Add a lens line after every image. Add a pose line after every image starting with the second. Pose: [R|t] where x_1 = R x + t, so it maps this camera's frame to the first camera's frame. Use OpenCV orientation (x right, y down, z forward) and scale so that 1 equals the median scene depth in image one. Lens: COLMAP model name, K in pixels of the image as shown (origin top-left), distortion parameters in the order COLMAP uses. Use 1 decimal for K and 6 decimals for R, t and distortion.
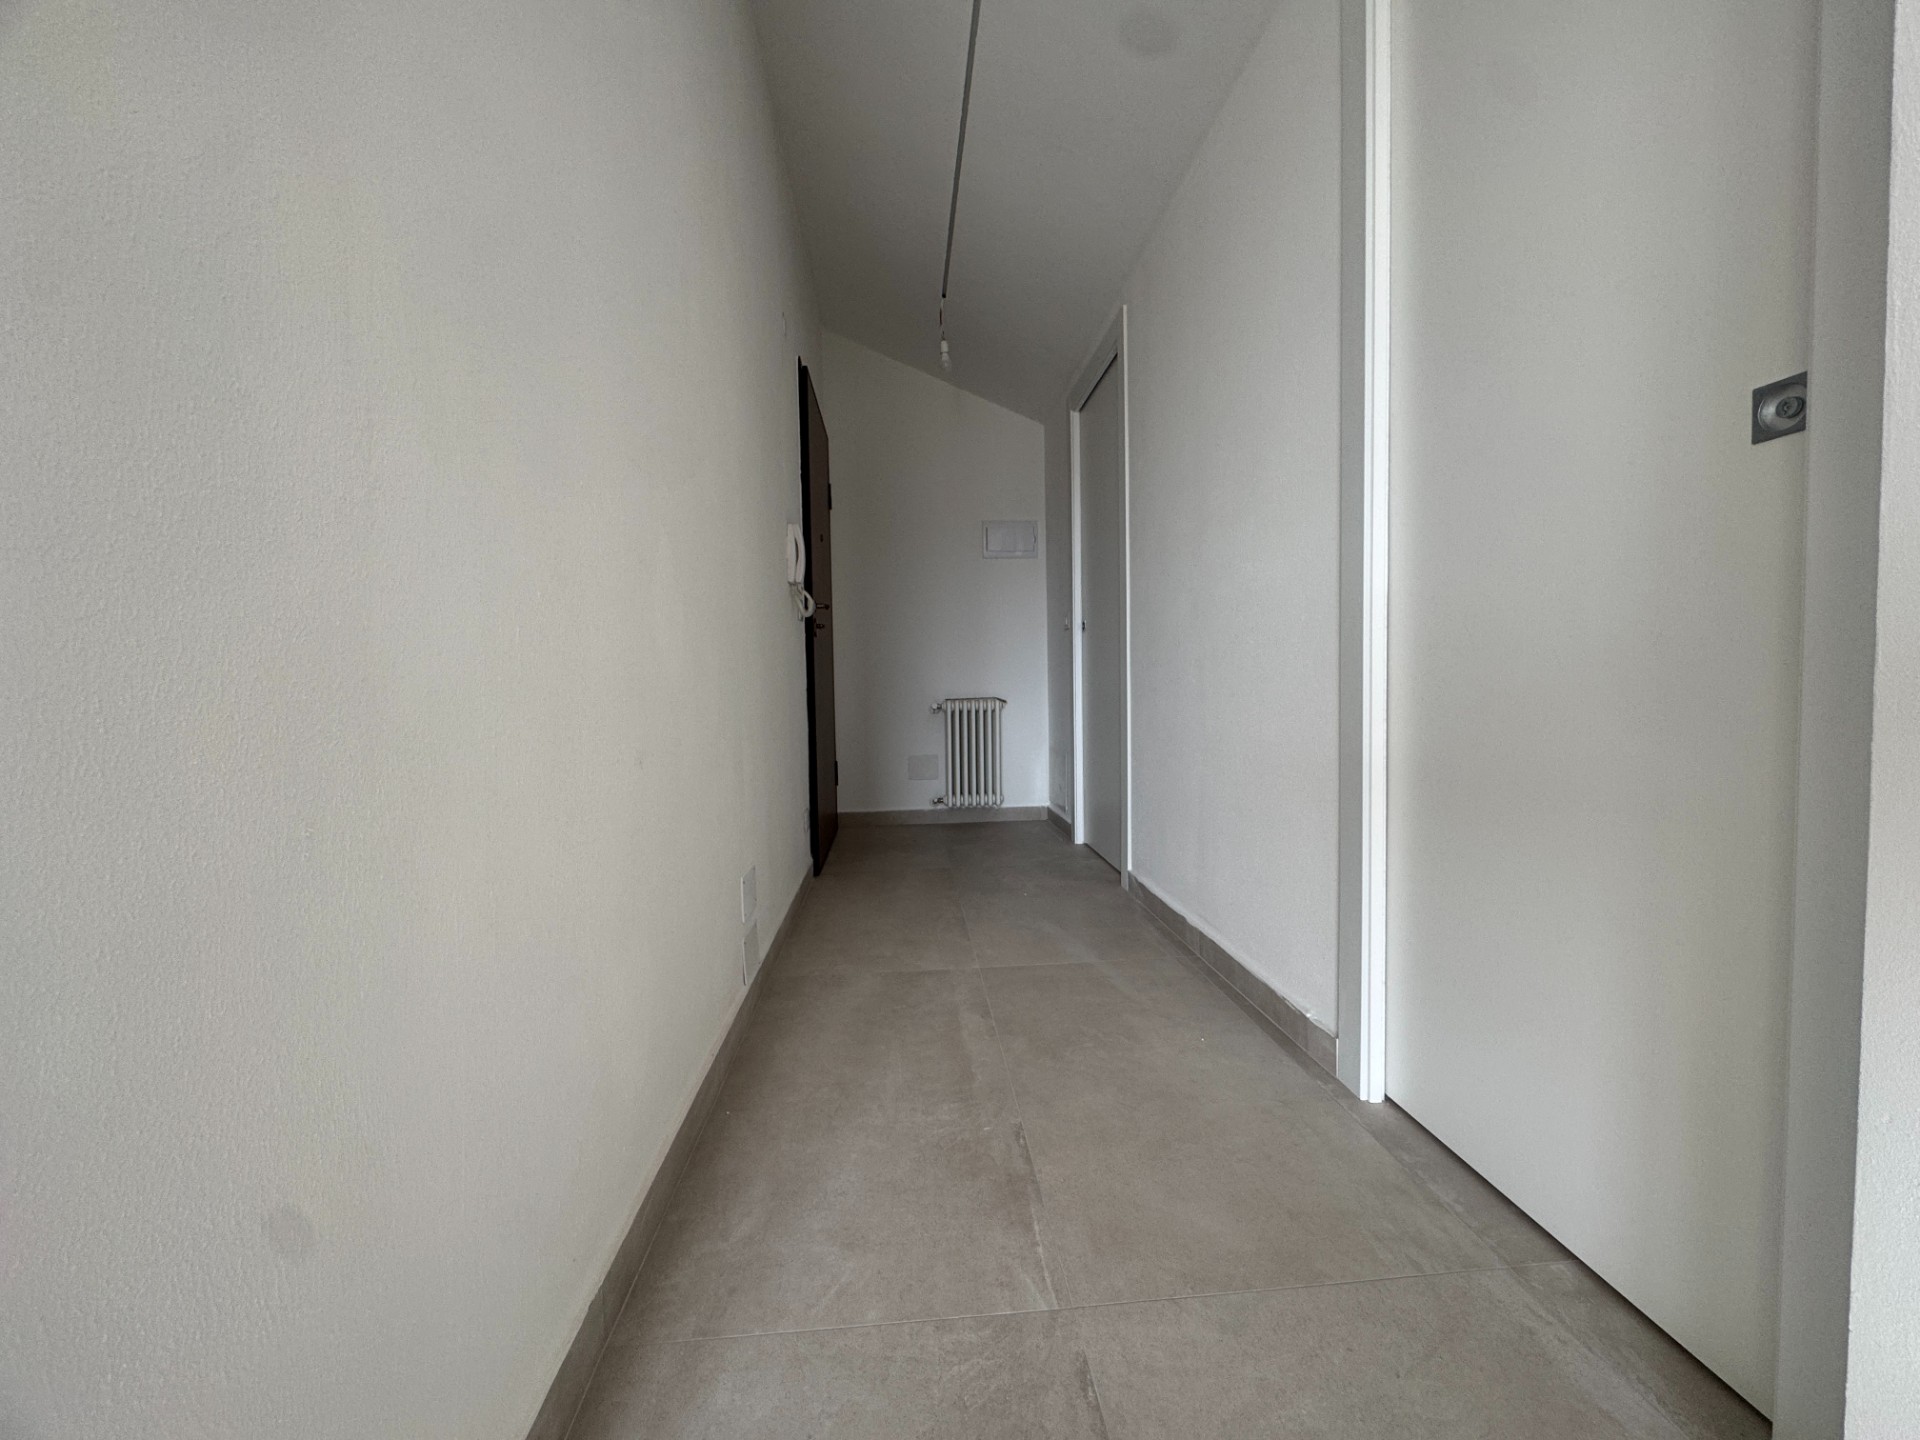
lens RADIAL K [[767.0, 0, 963.0], [0, 767.0, 716.0], [0, 0, 1]] dist [-0.004430, 0.000386]
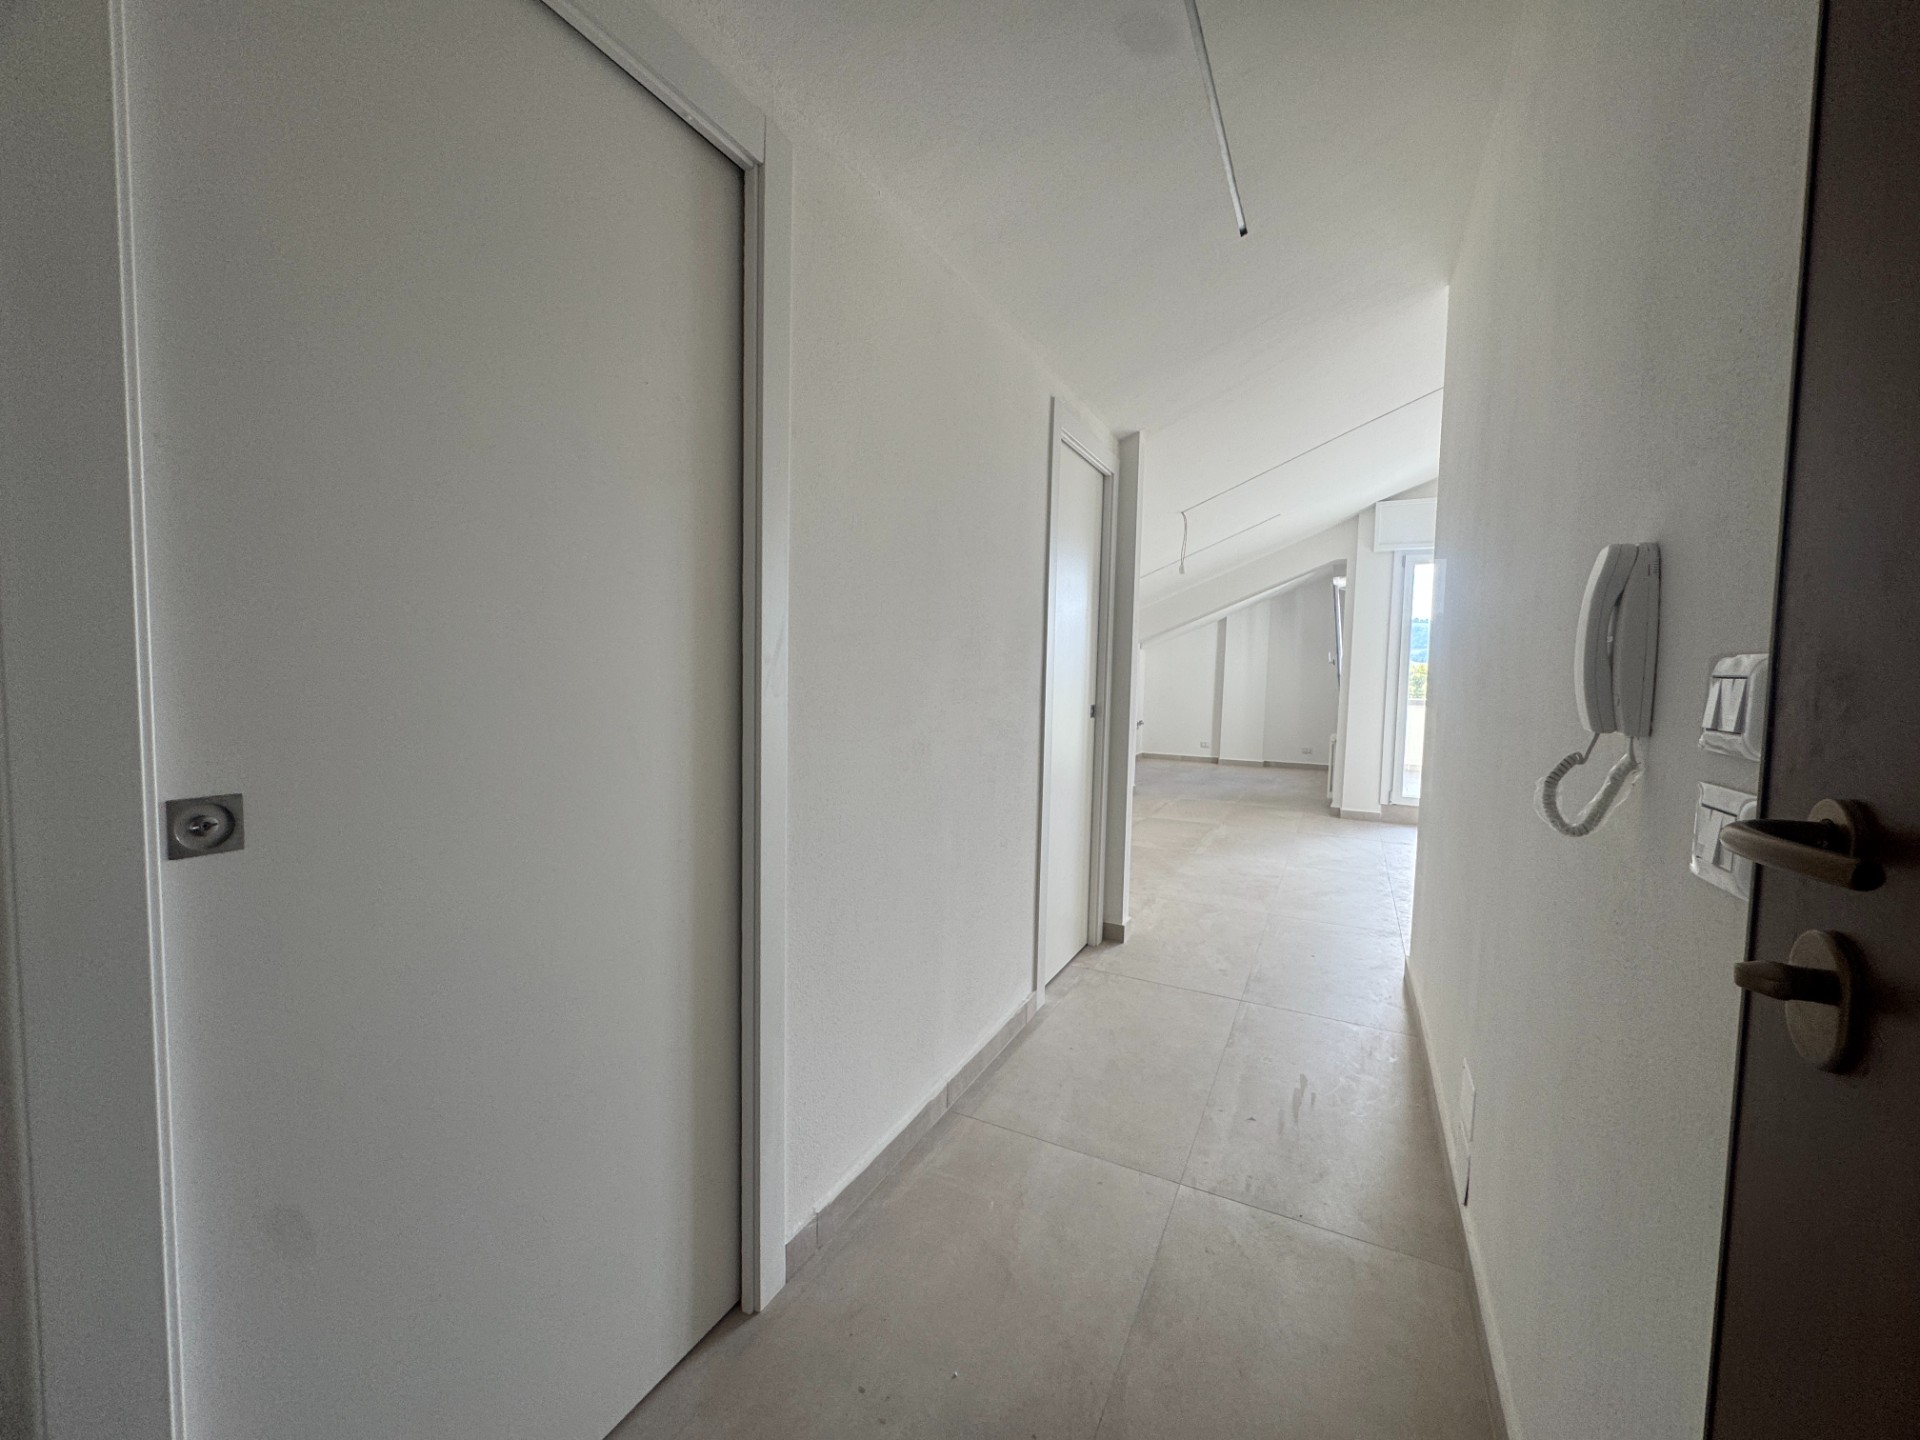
lens RADIAL K [[767.0, 0, 955.0], [0, 767.0, 717.8], [0, 0, 1]] dist [-0.004430, 0.000386]
pose [[-0.850787, -0.037070, 0.524202, -0.199520], [0.015367, 0.995327, 0.095328, -0.286388], [-0.525286, 0.089159, -0.846242, 1.855422]]
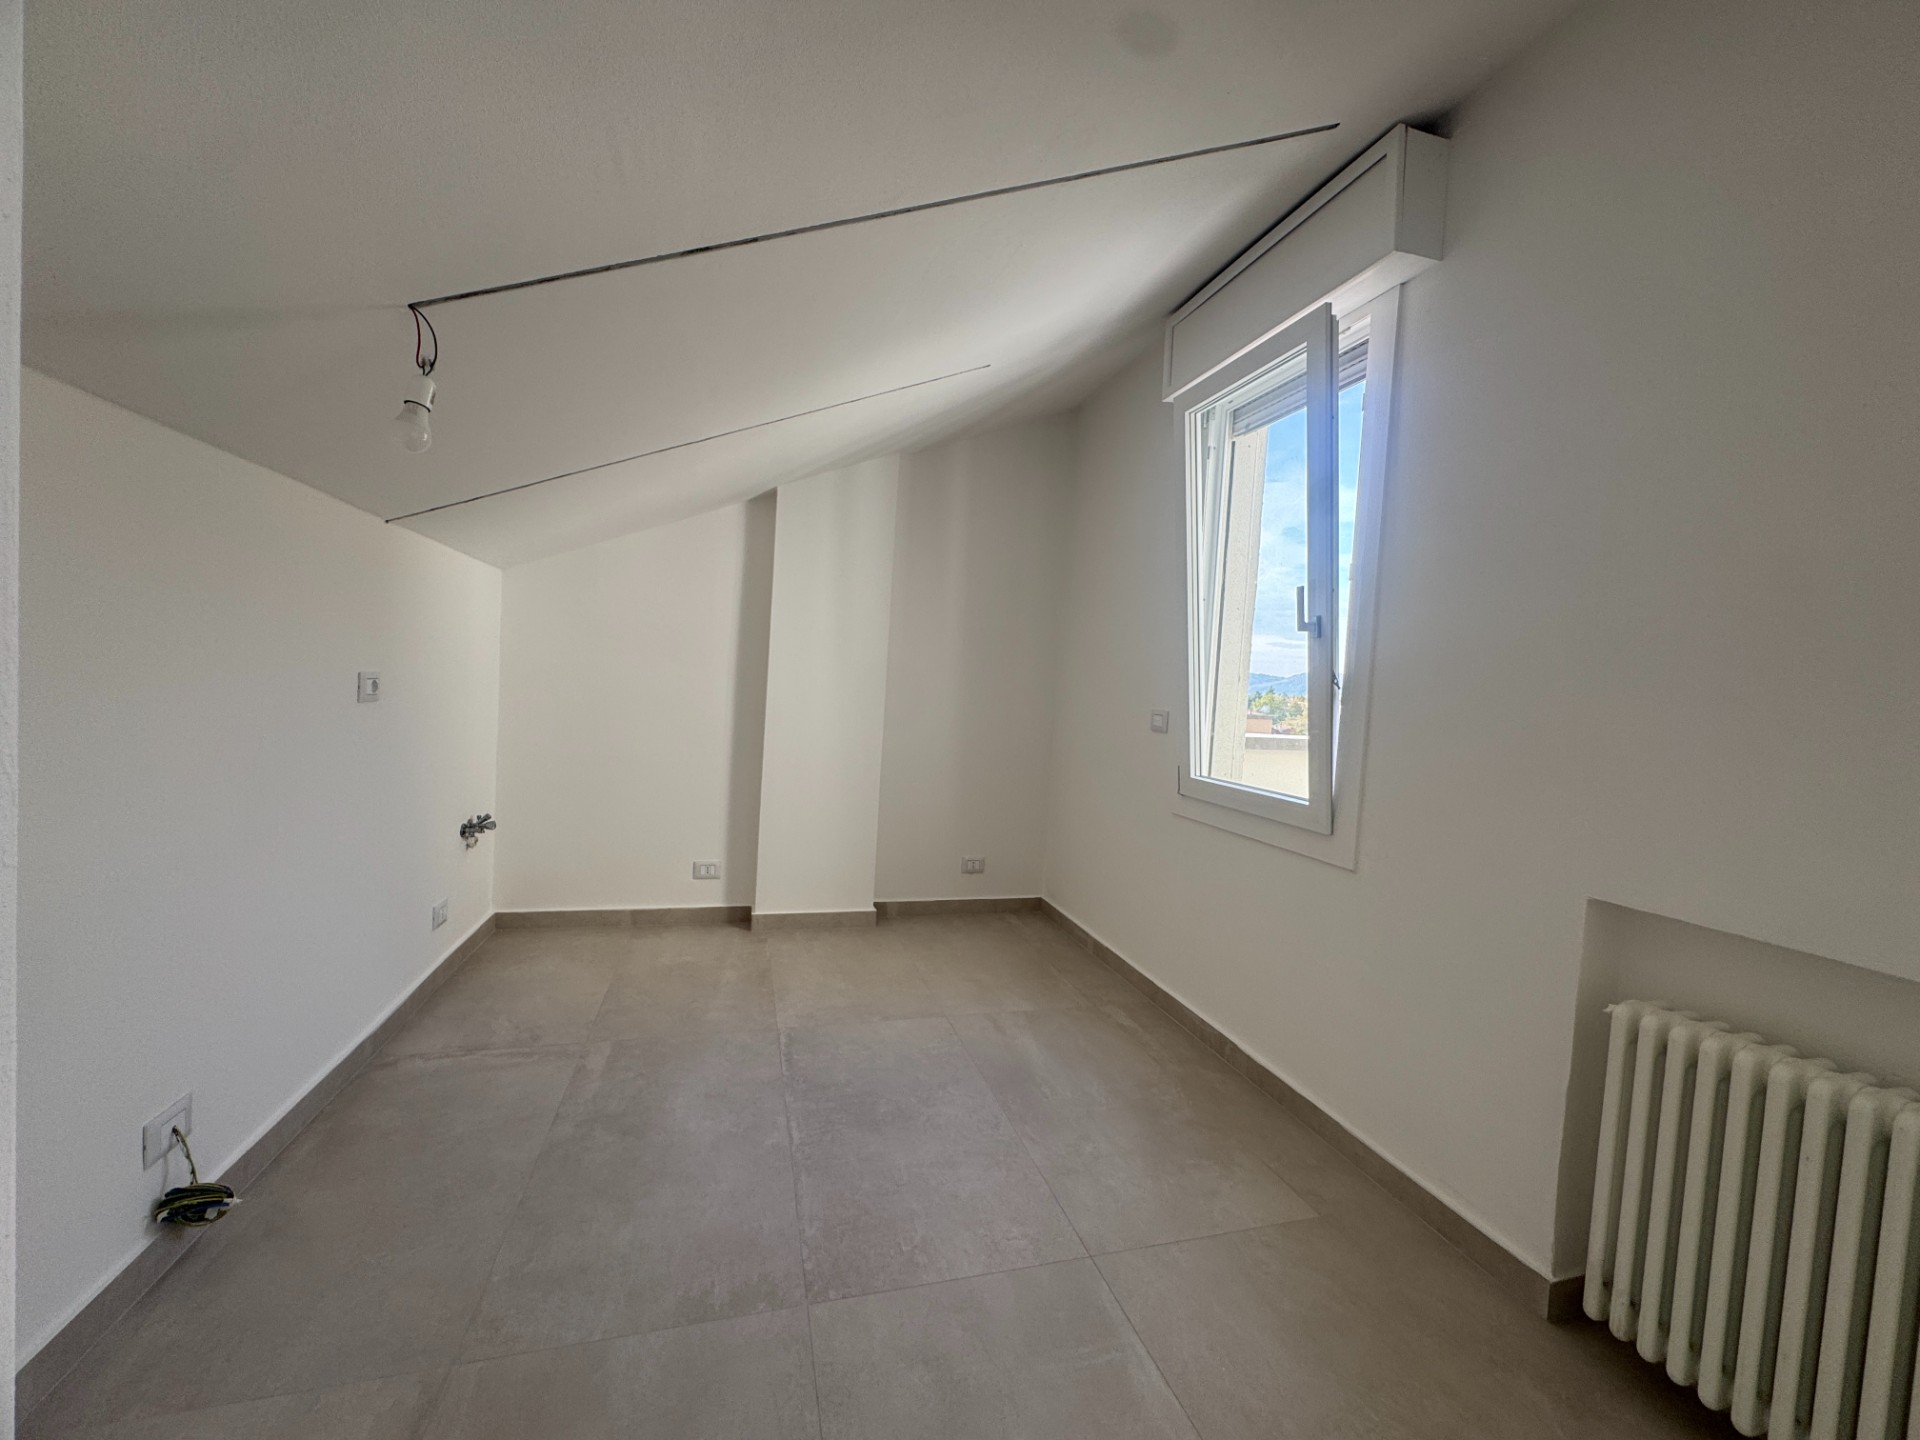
lens RADIAL K [[767.0, 0, 960.6], [0, 767.0, 718.1], [0, 0, 1]] dist [-0.004430, 0.000386]
pose [[-0.978708, -0.030801, -0.202932, 0.872332], [-0.050669, 0.994334, 0.093450, -0.116725], [0.198904, 0.101743, -0.974723, -1.637921]]
